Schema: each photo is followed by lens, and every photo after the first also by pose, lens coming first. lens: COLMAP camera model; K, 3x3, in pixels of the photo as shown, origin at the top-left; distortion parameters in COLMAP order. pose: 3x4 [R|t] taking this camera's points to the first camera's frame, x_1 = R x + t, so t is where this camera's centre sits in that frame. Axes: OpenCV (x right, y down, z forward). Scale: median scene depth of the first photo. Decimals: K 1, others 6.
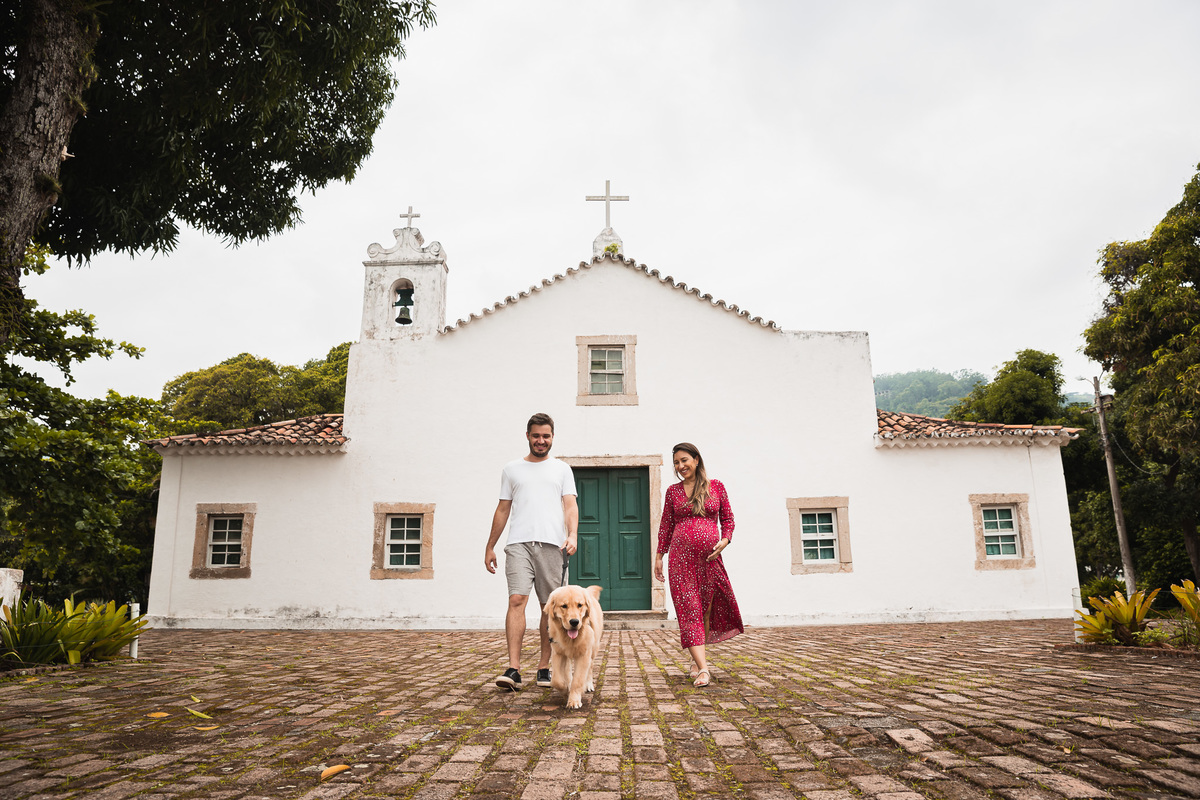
lens RADIAL K [[847.5, 0, 592.8], [0, 847.5, 402.7], [0, 0, 1]] dist [-0.090753, 0.002349]
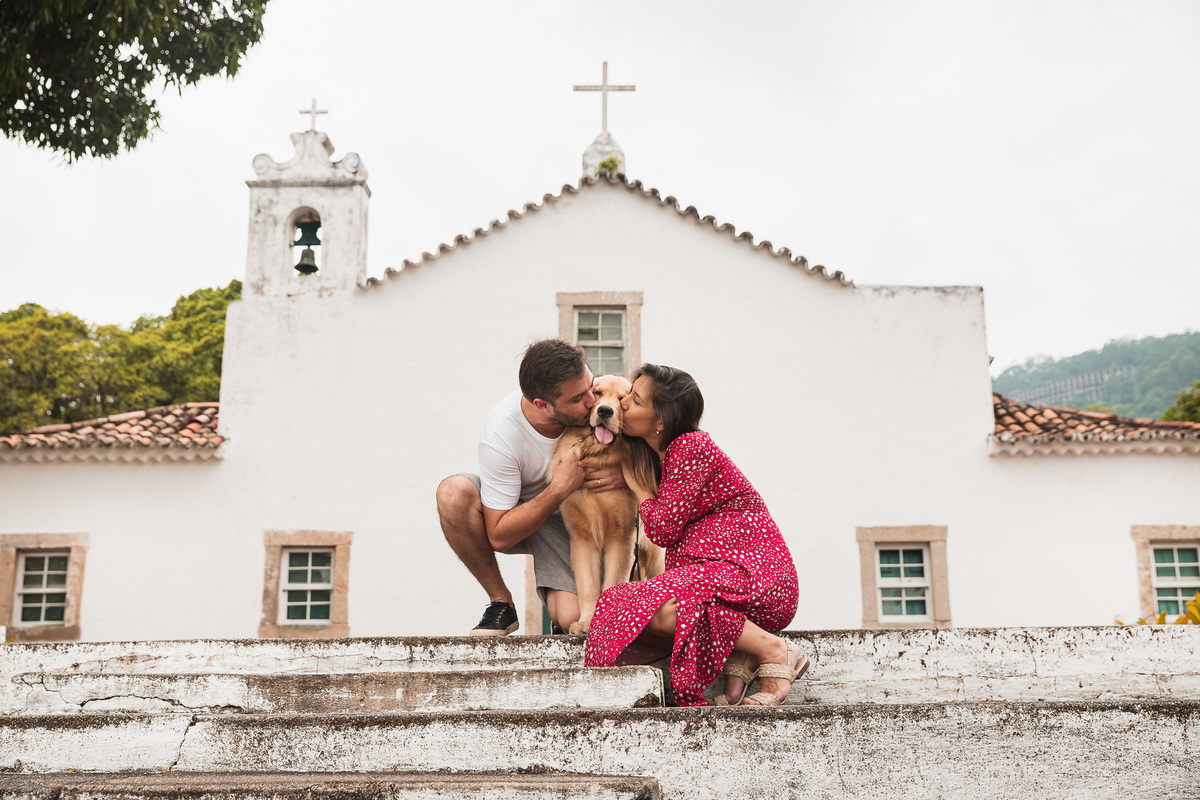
lens RADIAL K [[1391.0, 0, 592.8], [0, 1391.0, 400.2], [0, 0, 1]] dist [0.071909, 0.000000]
pose [[0.999964, 0.004137, -0.007472, 0.019304], [-0.004060, 0.999939, 0.010283, -0.002079], [0.007514, -0.010252, 0.999919, -0.146766]]
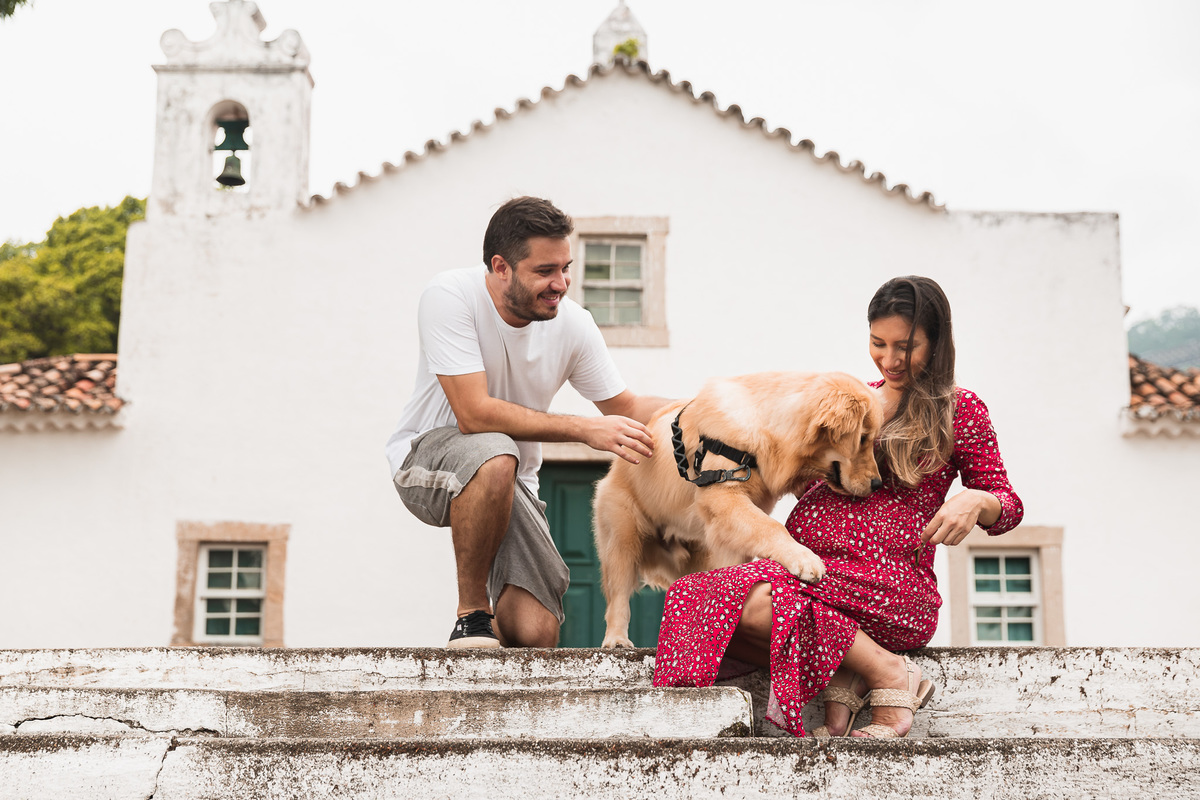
lens RADIAL K [[1809.9, 0, 564.8], [0, 1809.9, 427.1], [0, 0, 1]] dist [0.128813, 0.000000]
pose [[0.999636, 0.016552, -0.021302, 0.012202], [-0.015519, 0.998737, 0.047783, -0.000903], [0.022066, -0.047435, 0.998631, -0.149527]]
